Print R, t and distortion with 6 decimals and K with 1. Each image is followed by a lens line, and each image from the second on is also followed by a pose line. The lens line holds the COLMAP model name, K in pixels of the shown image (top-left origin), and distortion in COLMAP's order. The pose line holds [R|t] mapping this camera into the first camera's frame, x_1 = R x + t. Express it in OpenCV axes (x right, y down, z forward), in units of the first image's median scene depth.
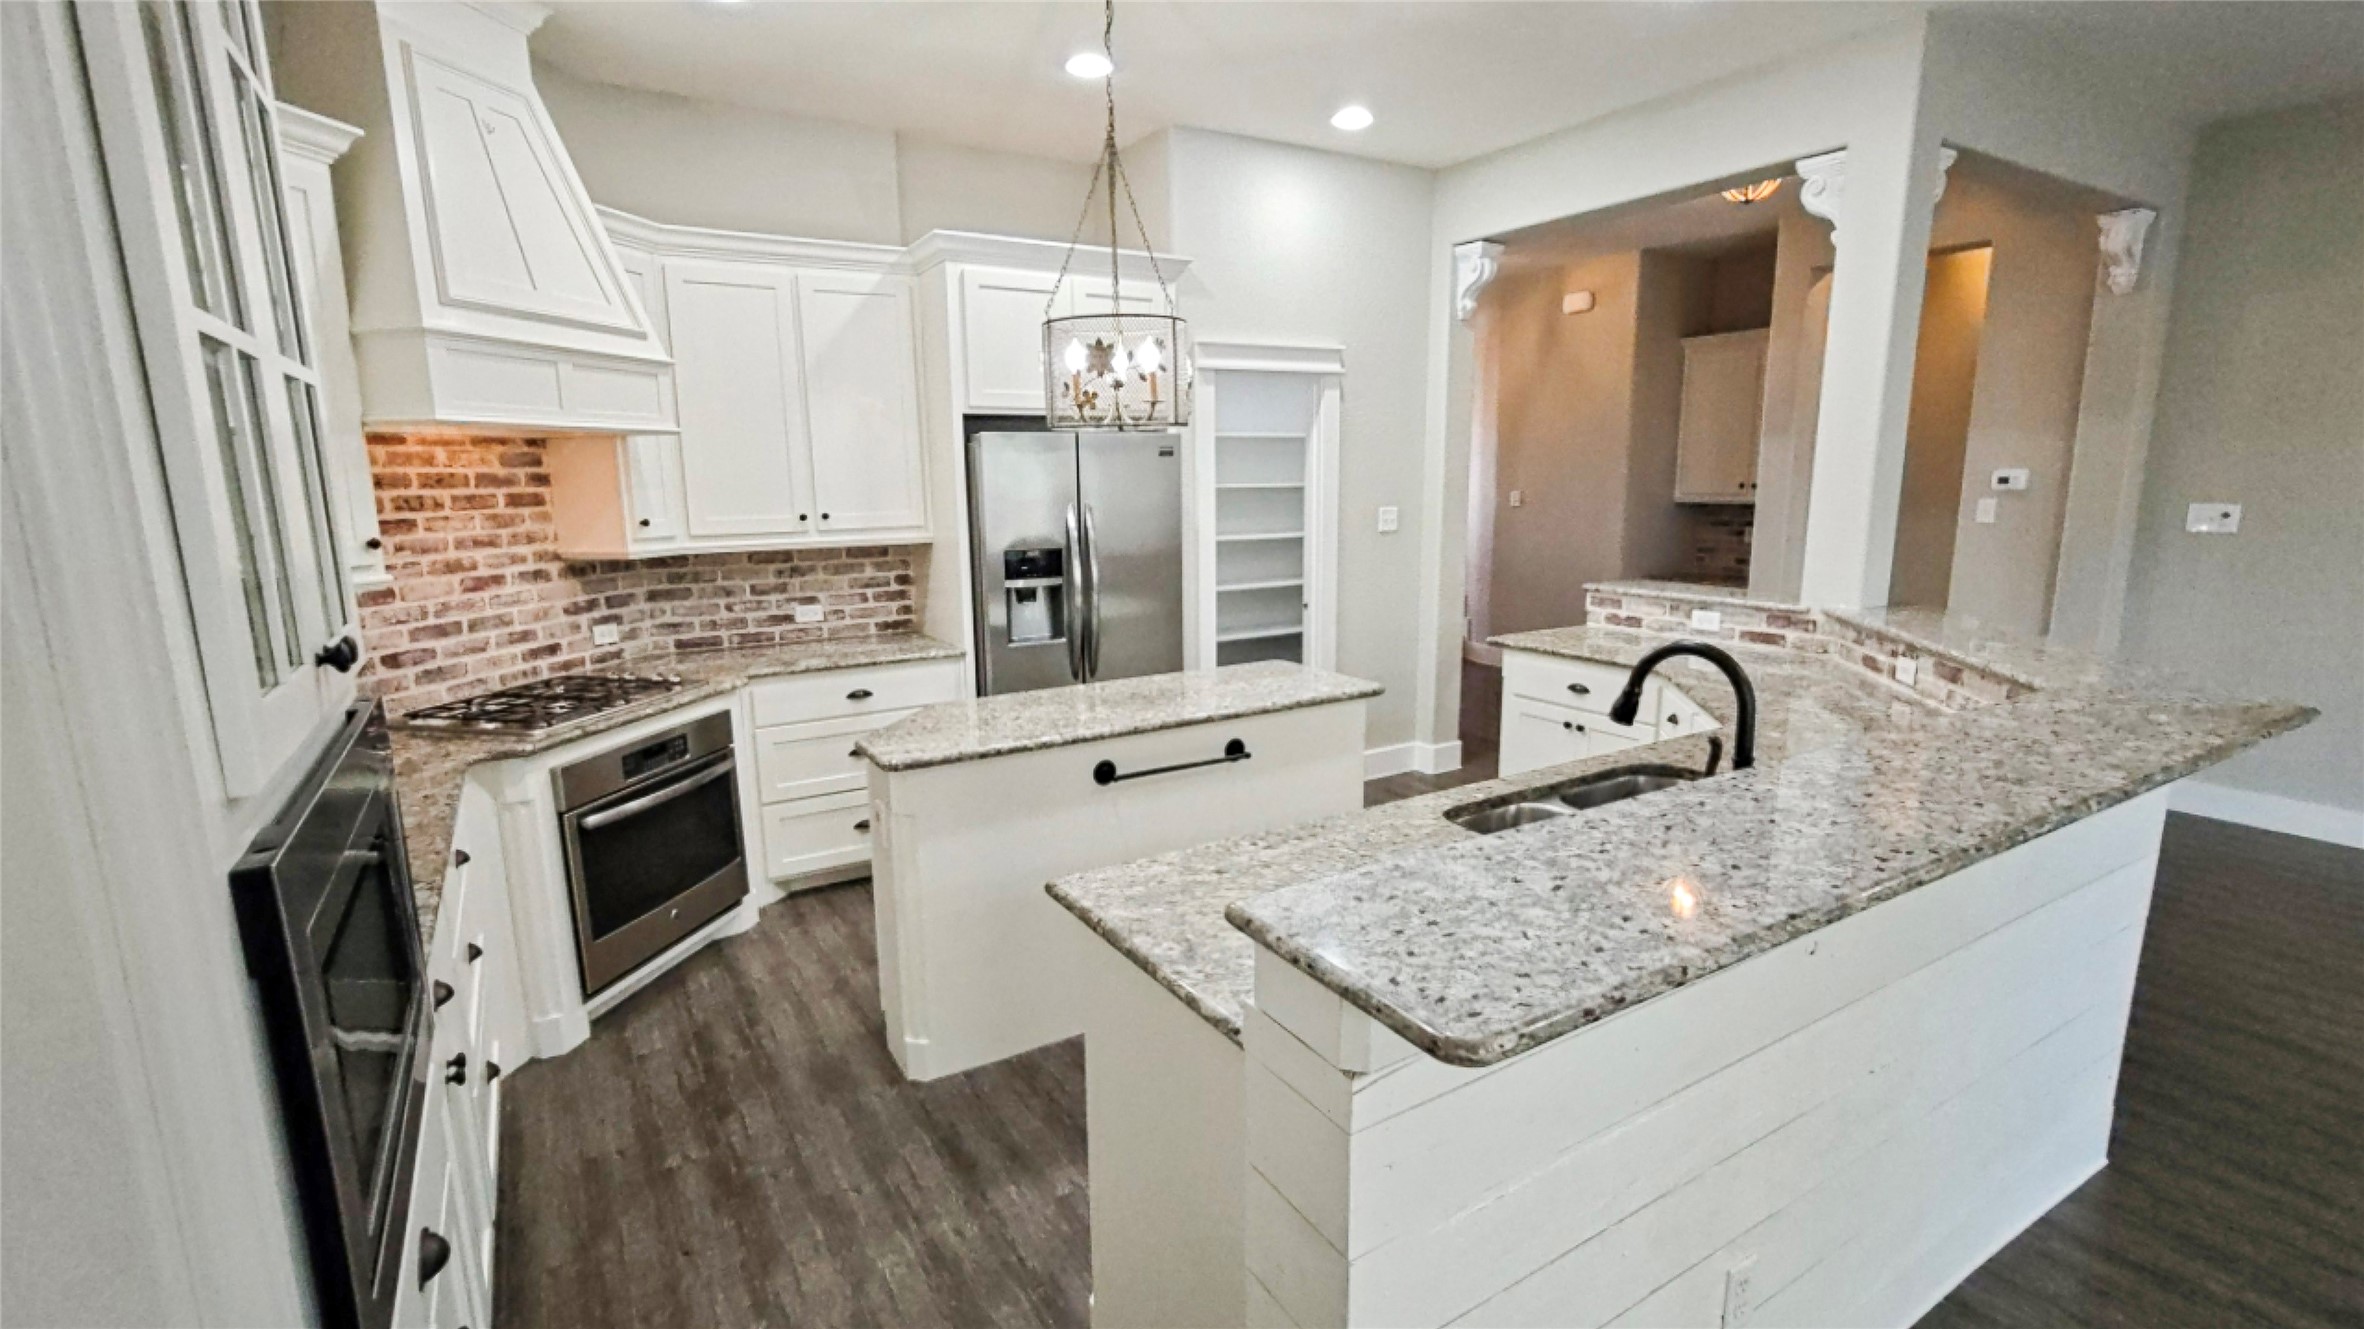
lens RADIAL K [[1066.4, 0, 1188.5], [0, 1066.4, 667.2], [0, 0, 1]] dist [-0.001194, 0.000190]
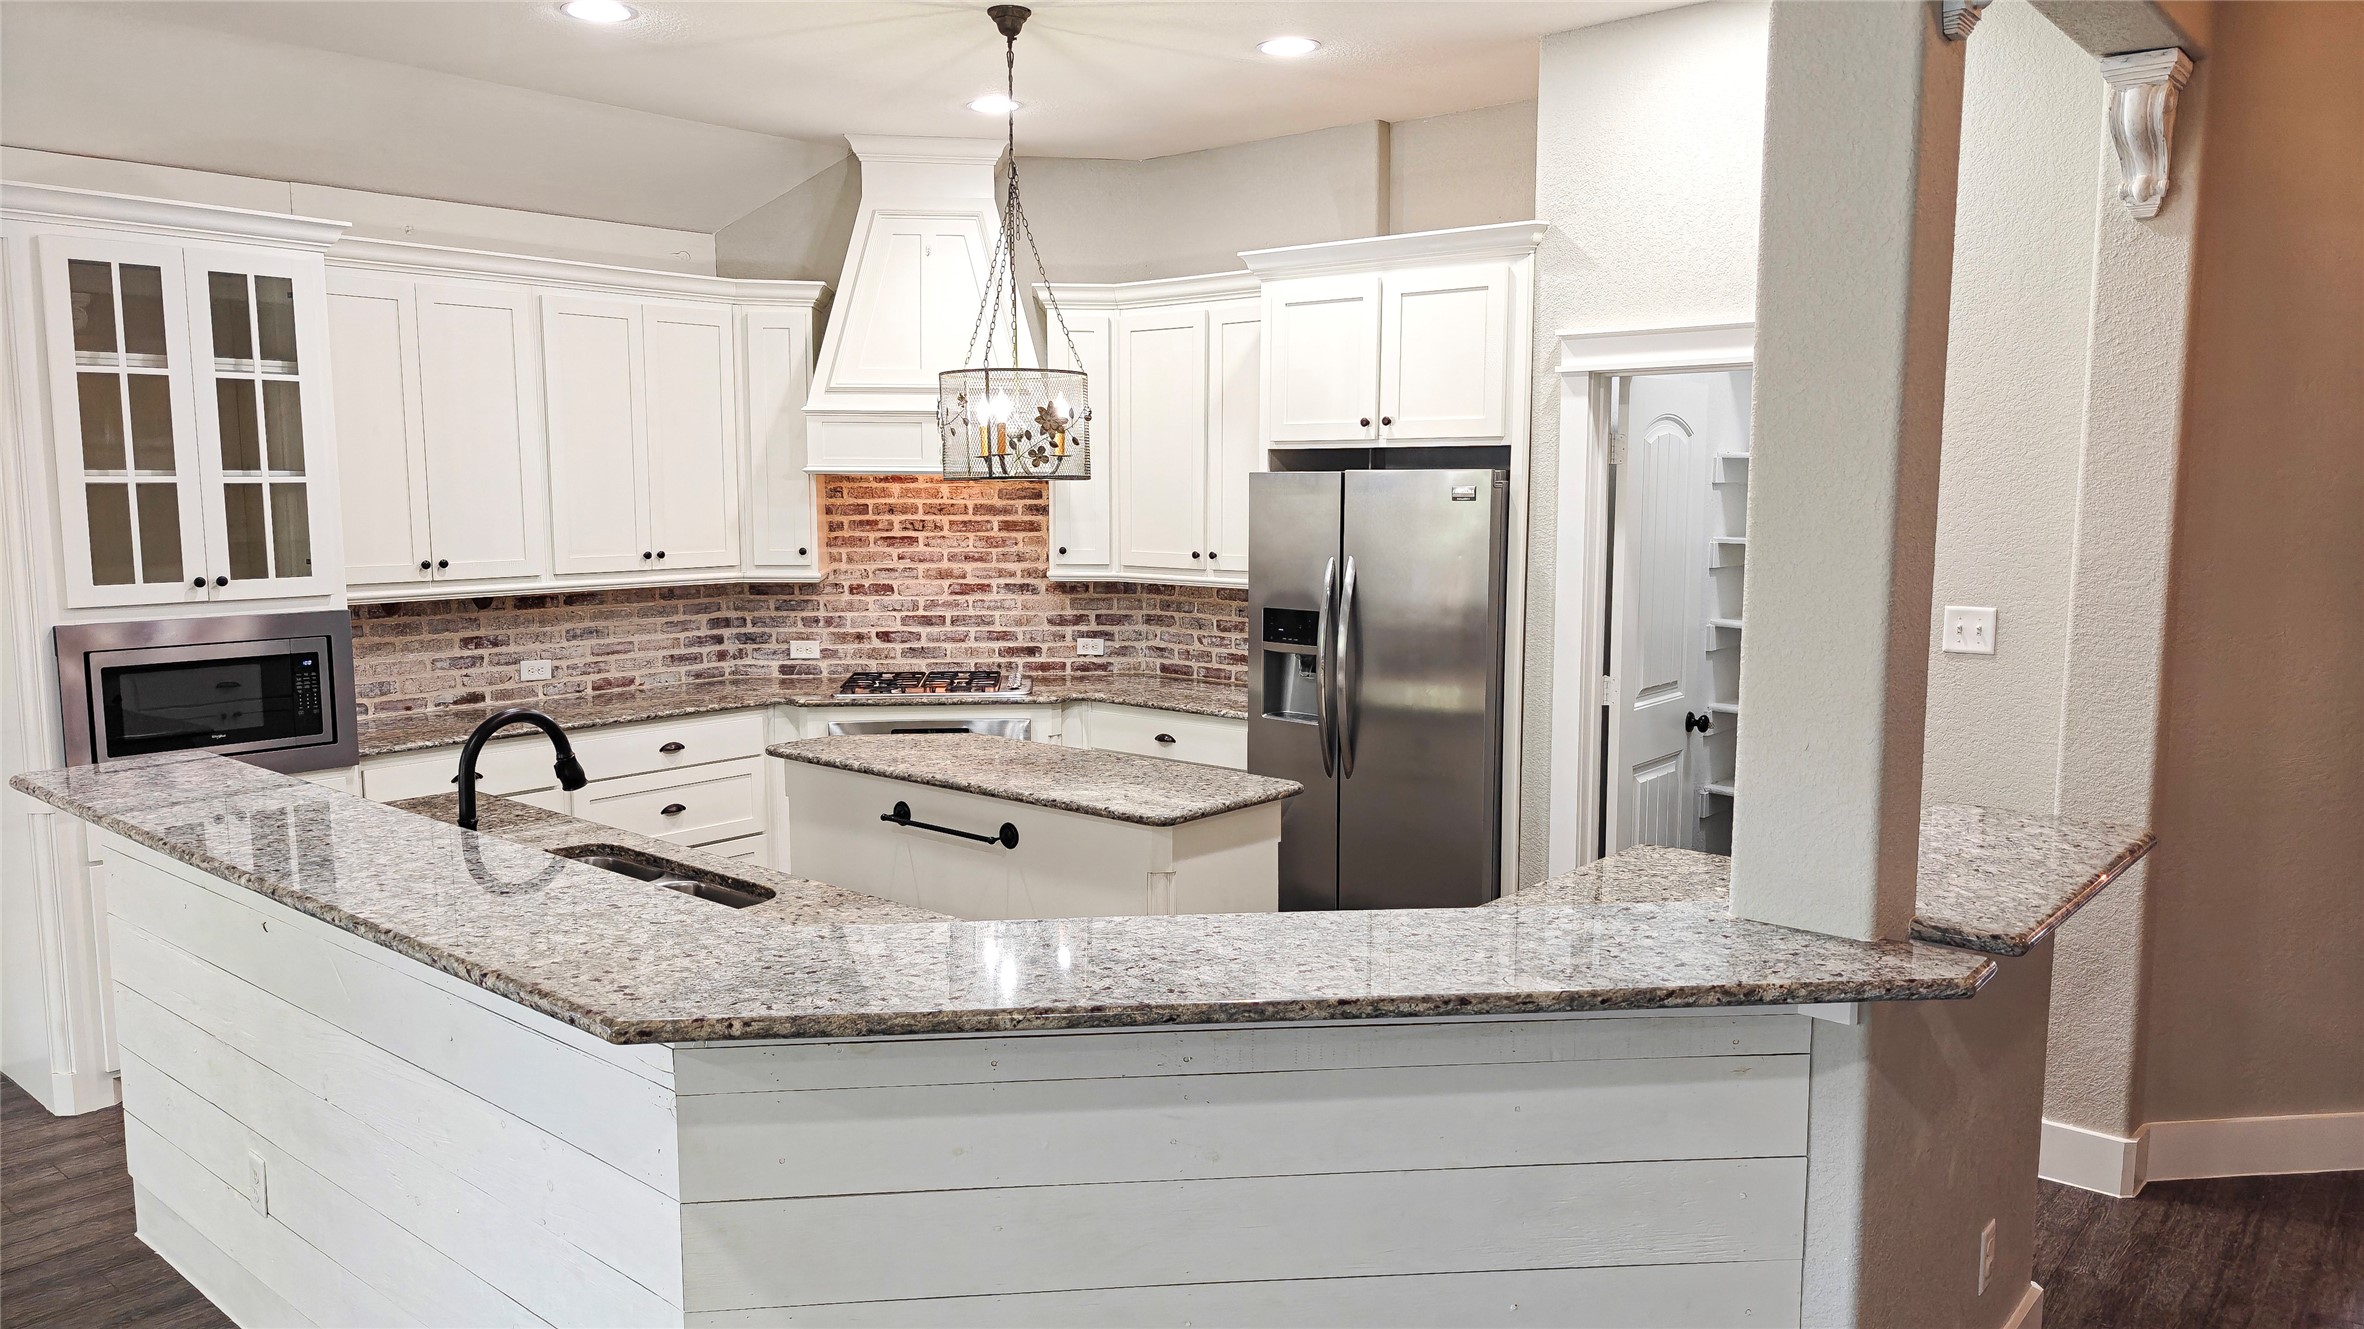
lens RADIAL K [[1595.8, 0, 1186.5], [0, 1595.8, 664.1], [0, 0, 1]] dist [0.010094, -0.000410]
pose [[0.315163, 0.122538, -0.941093, 1.158357], [-0.179709, 0.981394, 0.067602, -0.157121], [0.931867, 0.147817, 0.331321, 0.586914]]
